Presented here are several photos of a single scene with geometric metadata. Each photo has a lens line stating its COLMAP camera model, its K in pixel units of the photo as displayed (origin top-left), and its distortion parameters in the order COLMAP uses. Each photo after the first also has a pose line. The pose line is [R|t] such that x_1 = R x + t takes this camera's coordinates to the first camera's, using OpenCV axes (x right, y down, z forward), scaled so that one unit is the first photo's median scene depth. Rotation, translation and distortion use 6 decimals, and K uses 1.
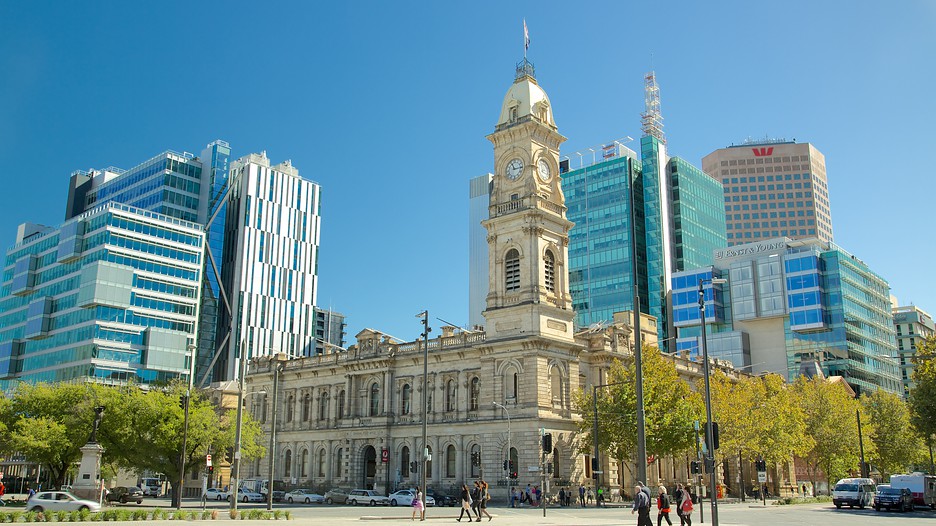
lens RADIAL K [[832.0, 0, 468.6], [0, 832.0, 279.2], [0, 0, 1]] dist [-0.035976, 0.005537]
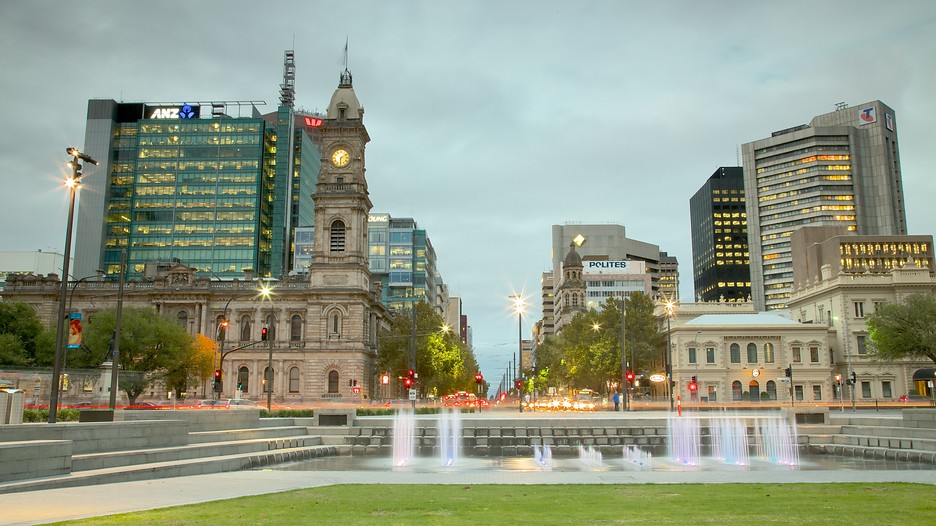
lens RADIAL K [[803.6, 0, 468.0], [0, 803.6, 263.0], [0, 0, 1]] dist [-0.009587, 0.001548]
pose [[0.766936, 0.108507, 0.632484, -0.294884], [-0.150365, 0.988548, 0.012738, -0.008539], [-0.623859, -0.104873, 0.774469, -0.056230]]
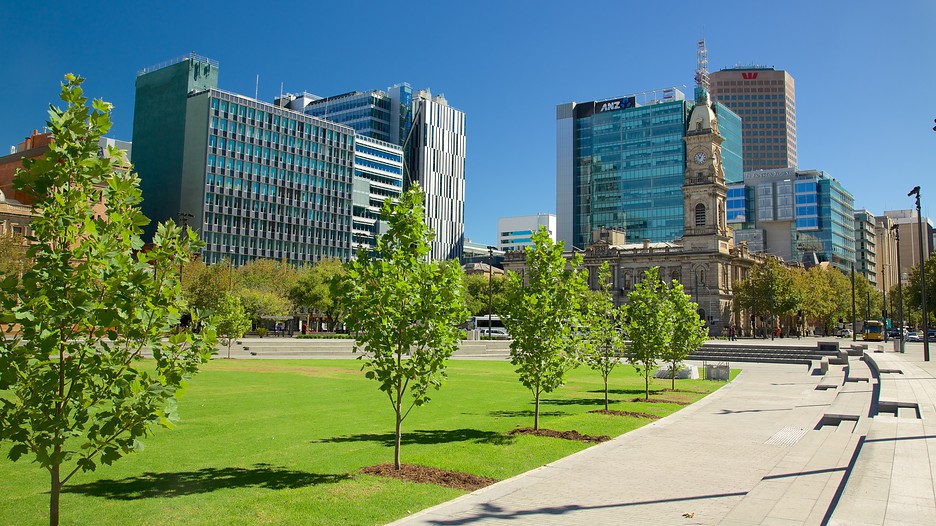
lens RADIAL K [[794.8, 0, 469.0], [0, 794.8, 236.8], [0, 0, 1]] dist [-0.038284, 0.000919]
pose [[0.996057, 0.018366, 0.086798, -0.310023], [-0.029640, 0.991013, 0.130441, -0.089935], [-0.083622, -0.132500, 0.987649, -0.359759]]
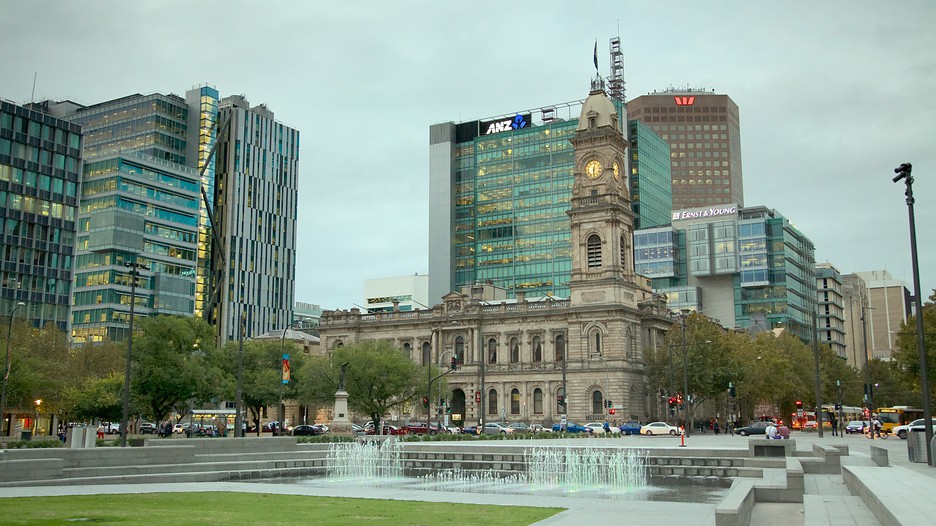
lens RADIAL K [[942.2, 0, 468.0], [0, 942.2, 263.0], [0, 0, 1]] dist [0.008491, 0.006100]
pose [[0.982337, 0.024962, 0.185450, -0.201806], [-0.038624, 0.996769, 0.070430, -0.044007], [-0.183093, -0.076349, 0.980126, -0.185337]]
